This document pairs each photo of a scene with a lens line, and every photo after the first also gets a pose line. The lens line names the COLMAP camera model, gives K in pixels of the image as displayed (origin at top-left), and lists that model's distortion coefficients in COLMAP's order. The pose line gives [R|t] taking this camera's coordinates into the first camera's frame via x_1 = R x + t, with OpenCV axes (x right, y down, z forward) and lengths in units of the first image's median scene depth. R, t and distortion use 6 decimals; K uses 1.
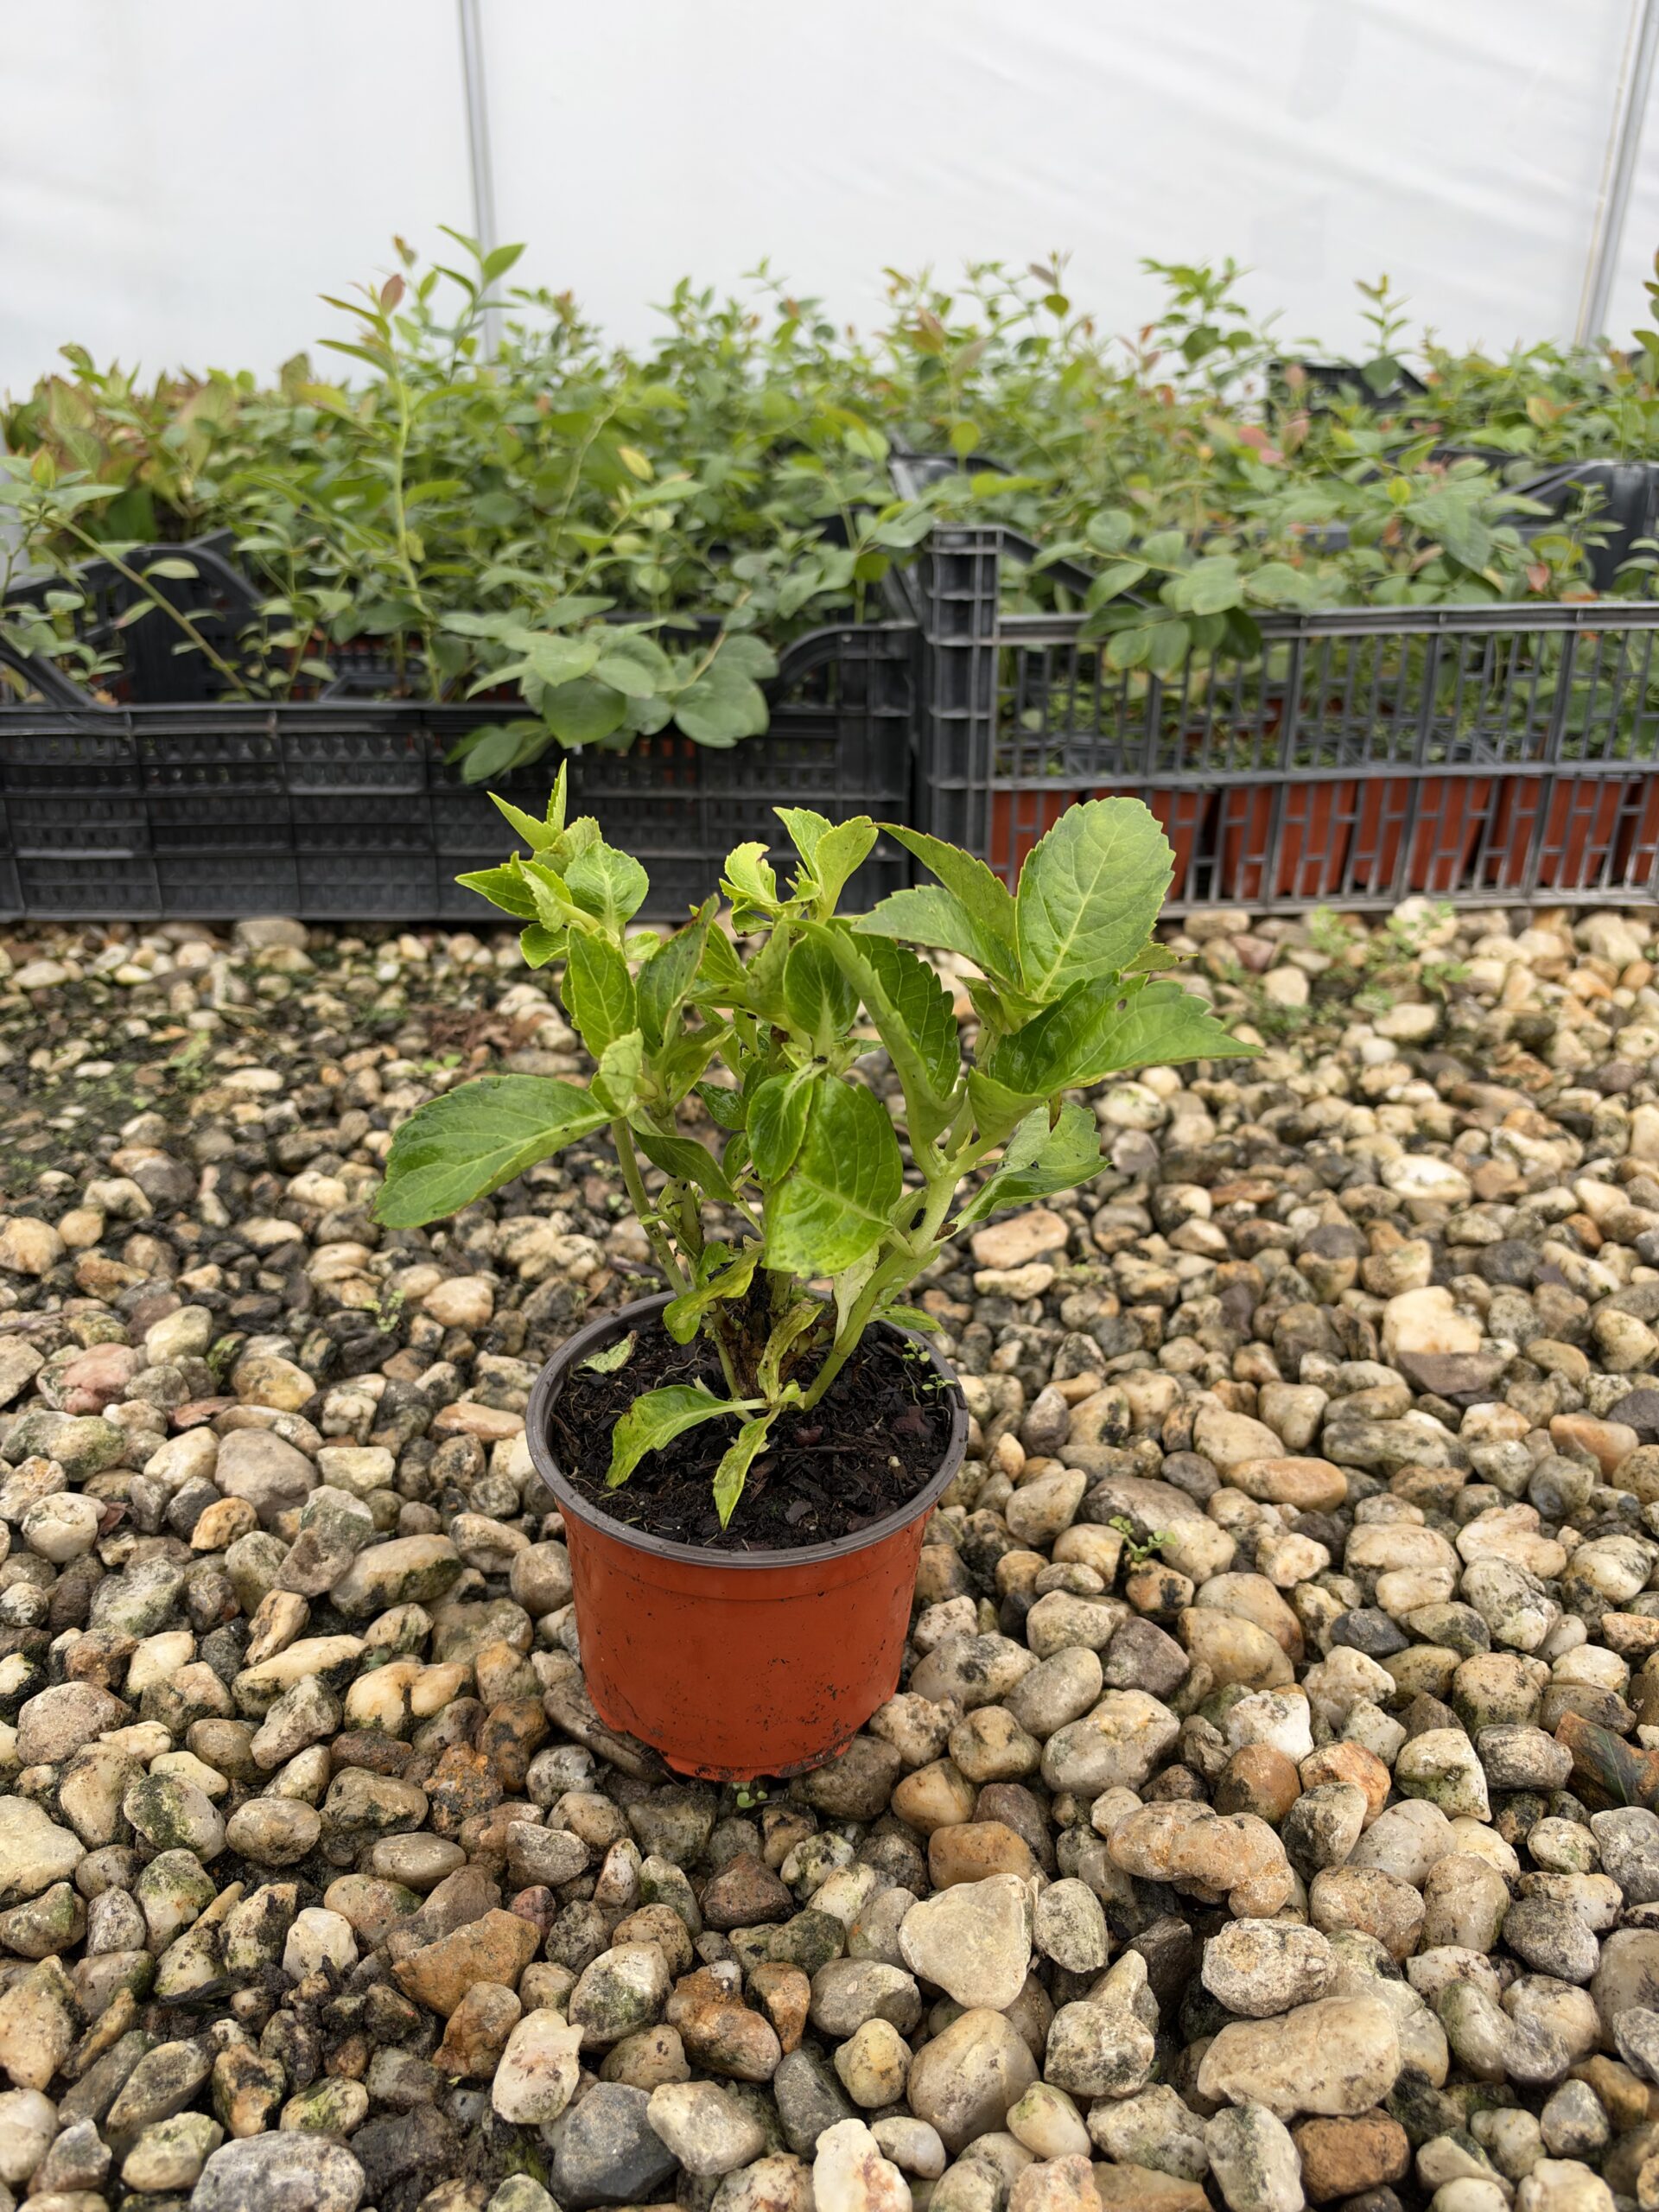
lens RADIAL K [[1681.3, 0, 814.6], [0, 1681.3, 1100.7], [0, 0, 1]] dist [-0.040579, -0.012877]
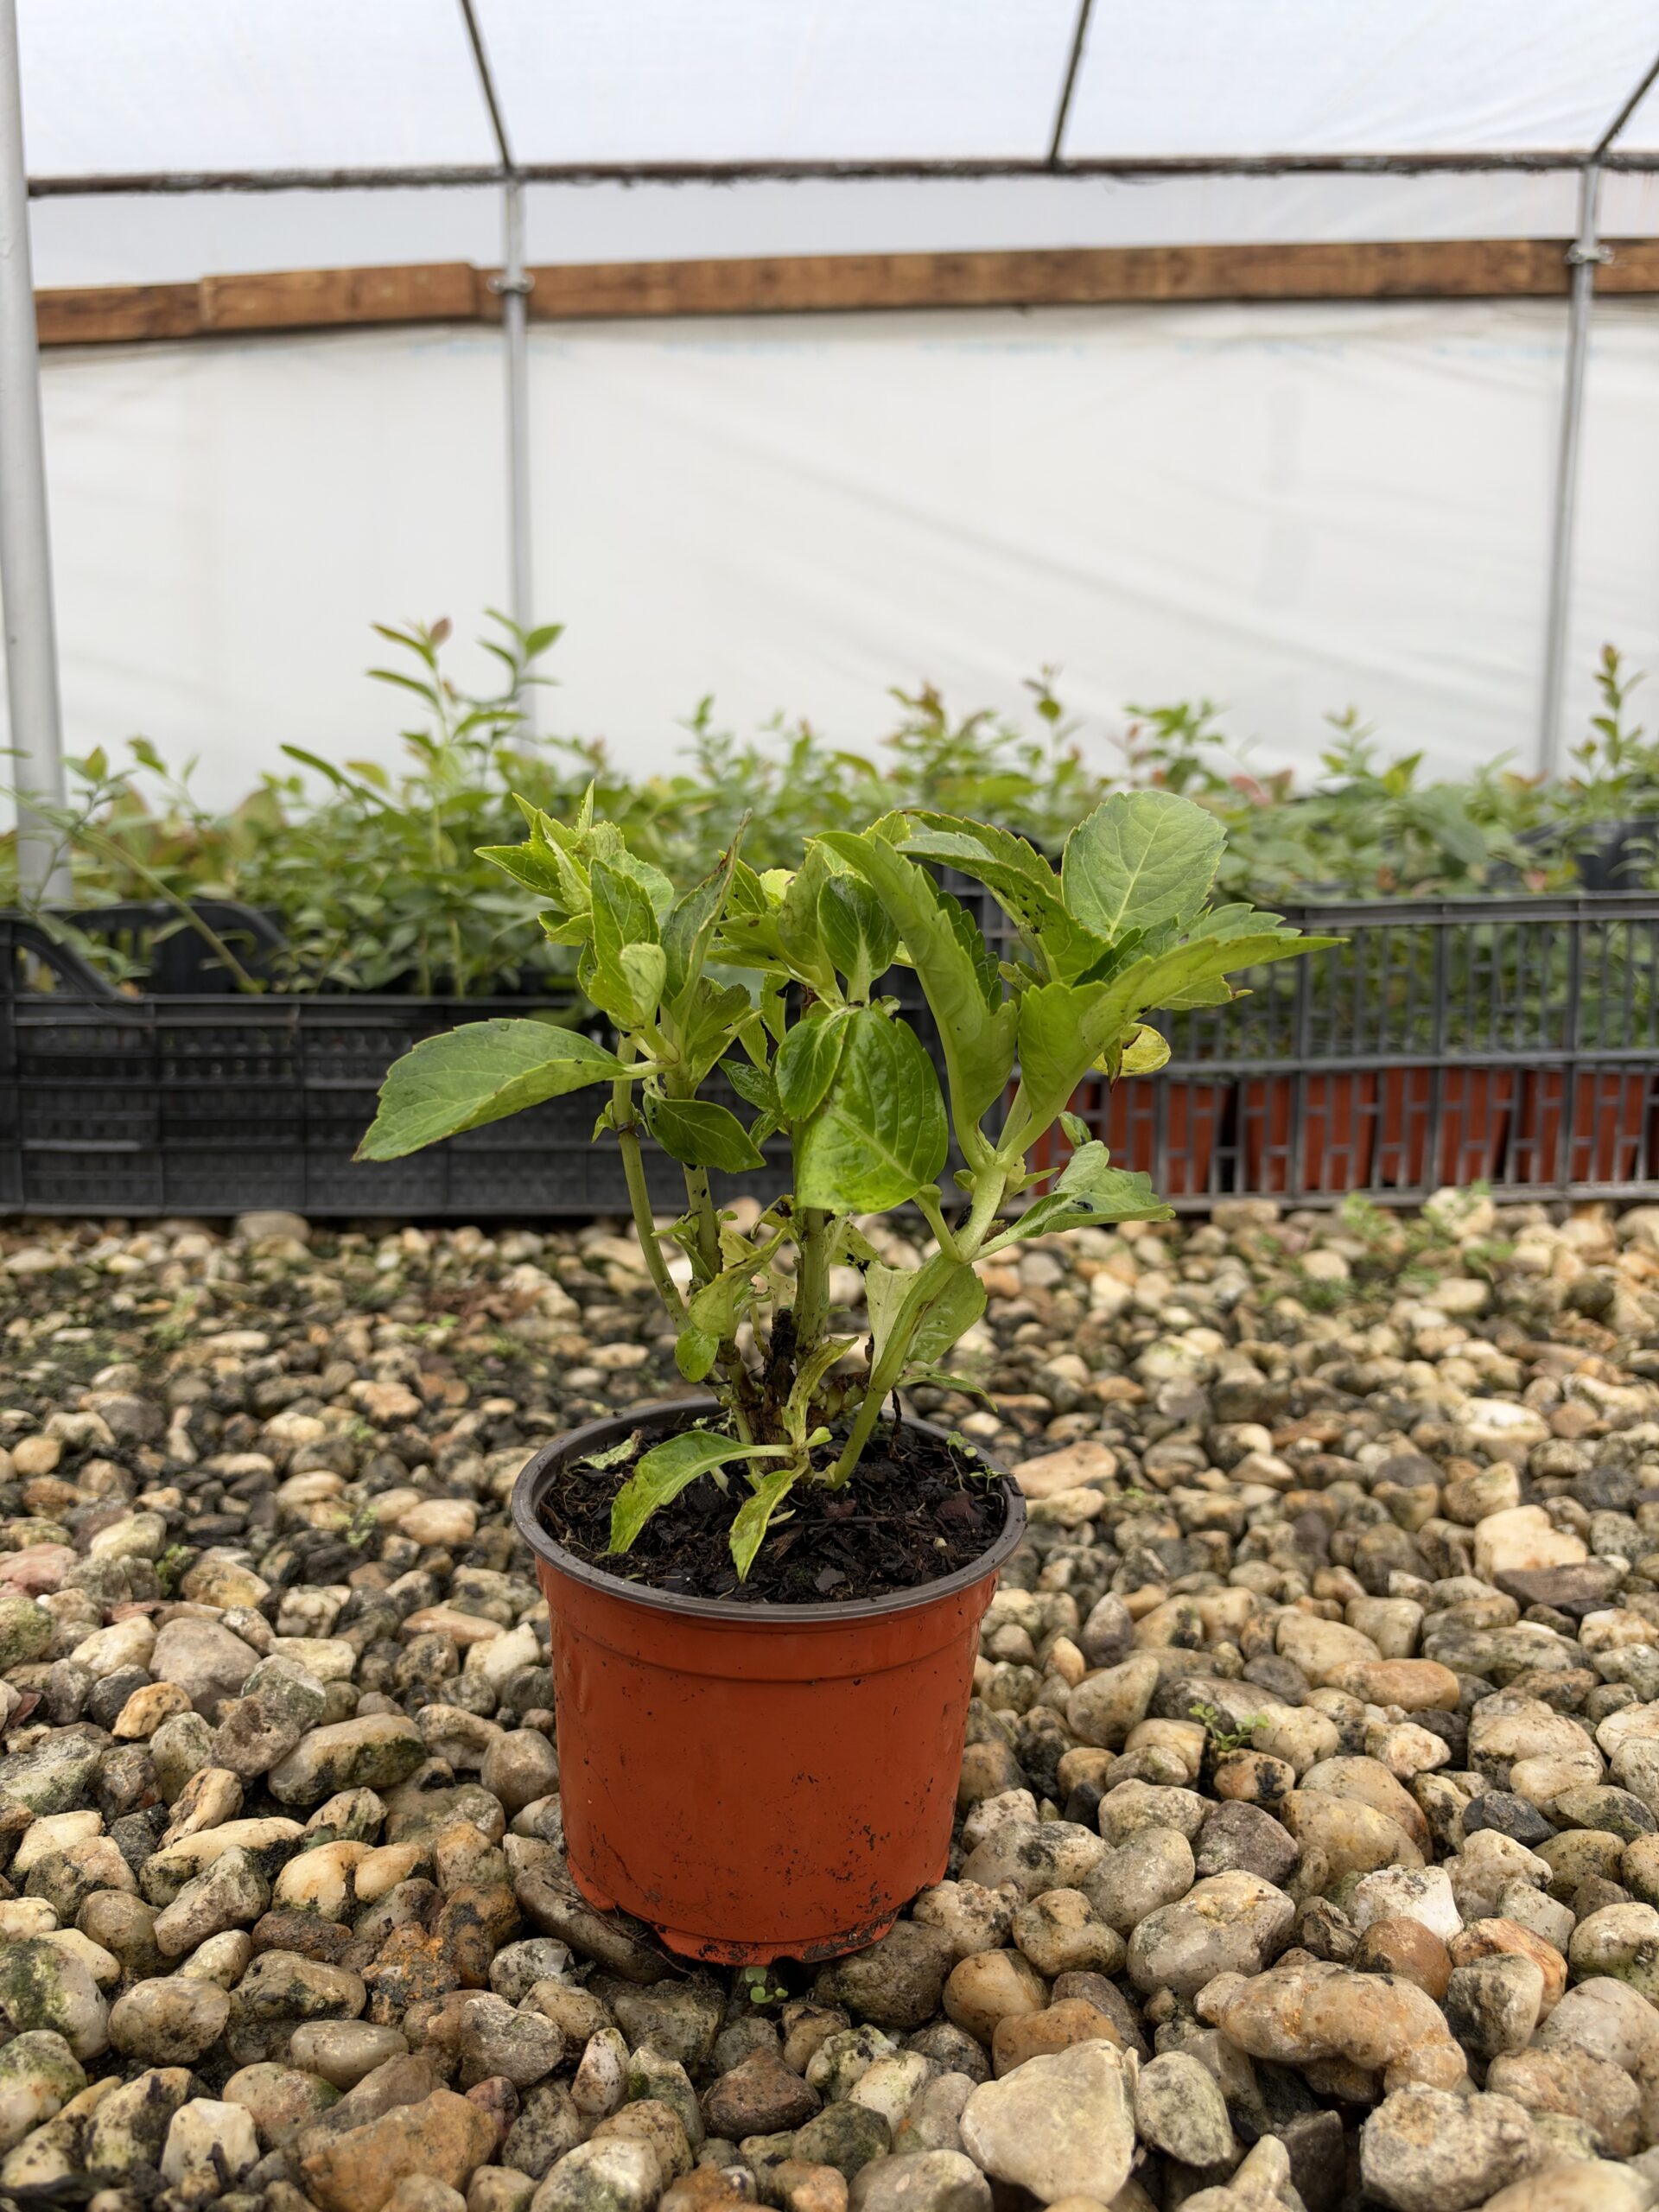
lens RADIAL K [[1681.3, 0, 800.6], [0, 1681.3, 1058.7], [0, 0, 1]] dist [-0.040579, -0.012877]
pose [[0.999934, 0.000027, -0.011515, -0.009700], [-0.003613, 0.950240, -0.311499, 0.173814], [0.010934, 0.311520, 0.950177, 0.076918]]
